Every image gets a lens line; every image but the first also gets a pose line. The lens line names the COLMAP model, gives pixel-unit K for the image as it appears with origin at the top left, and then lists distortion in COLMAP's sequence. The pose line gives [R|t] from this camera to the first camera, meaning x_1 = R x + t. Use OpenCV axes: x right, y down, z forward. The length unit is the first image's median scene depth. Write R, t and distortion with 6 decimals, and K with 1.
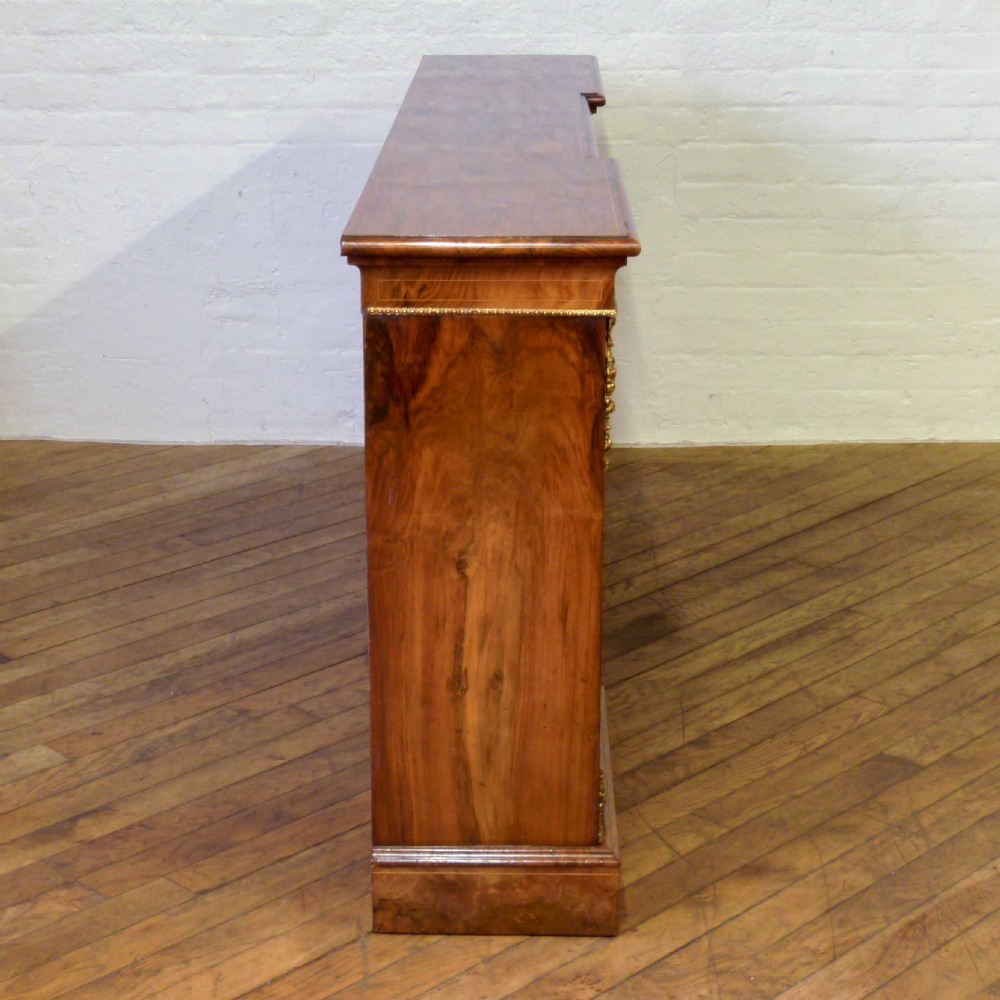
lens RADIAL K [[2063.2, 0, 482.8], [0, 2063.2, 514.5], [0, 0, 1]] dist [0.005968, 0.000000]
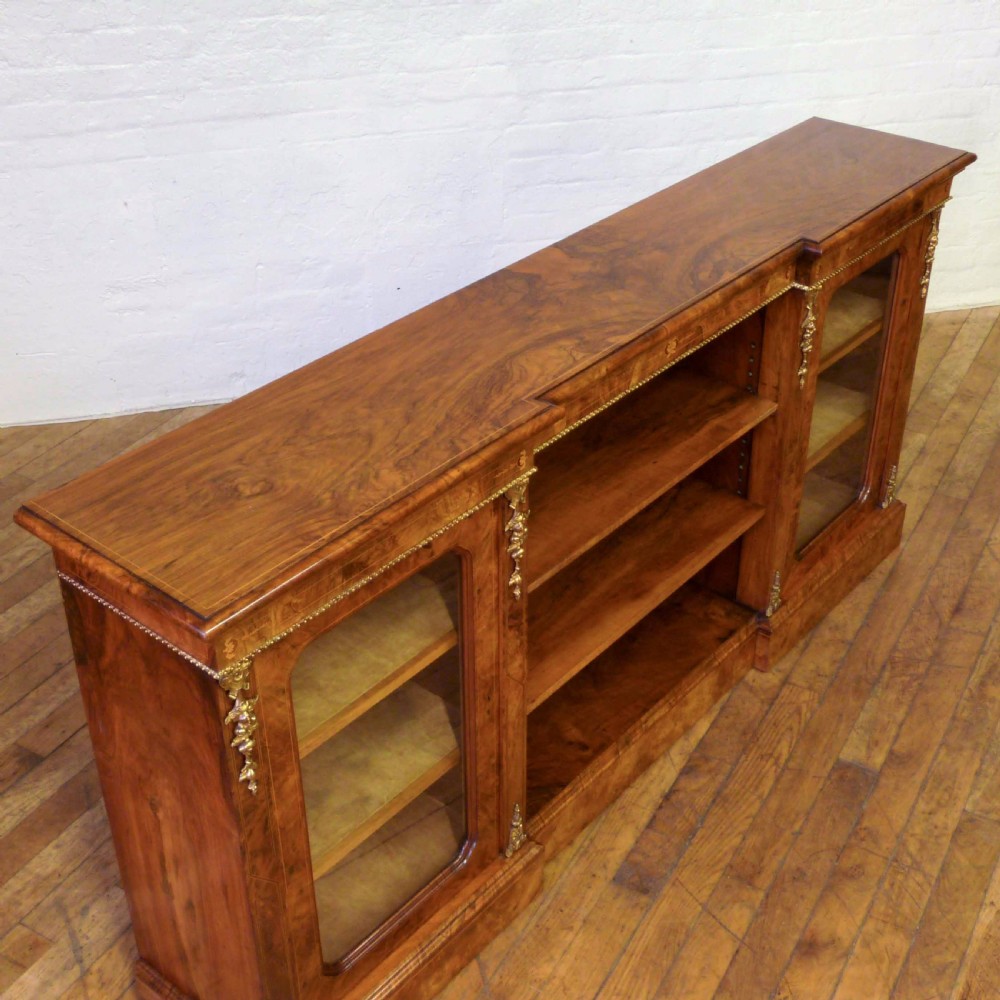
lens RADIAL K [[1343.9, 0, 477.0], [0, 1343.9, 468.8], [0, 0, 1]] dist [-0.037199, 0.000000]
pose [[0.969101, -0.134741, 0.206612, -0.115656], [0.083786, 0.967634, 0.238044, -0.195491], [-0.231999, -0.213378, 0.949024, 0.275230]]
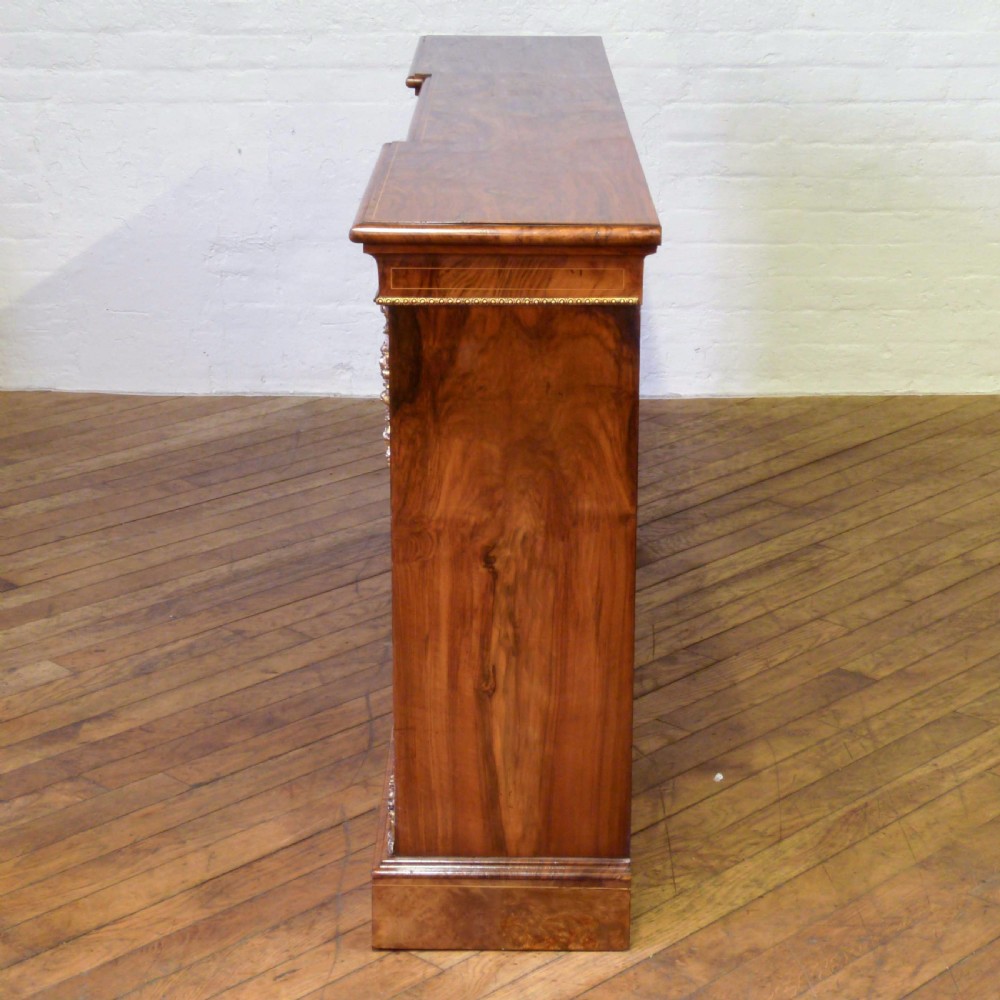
lens RADIAL K [[2136.1, 0, 514.7], [0, 2136.1, 515.2], [0, 0, 1]] dist [0.040988, 0.000000]
pose [[0.999979, 0.001500, 0.006367, 0.015062], [-0.001511, 0.999997, 0.001760, 0.027556], [-0.006365, -0.001770, 0.999978, -0.079616]]
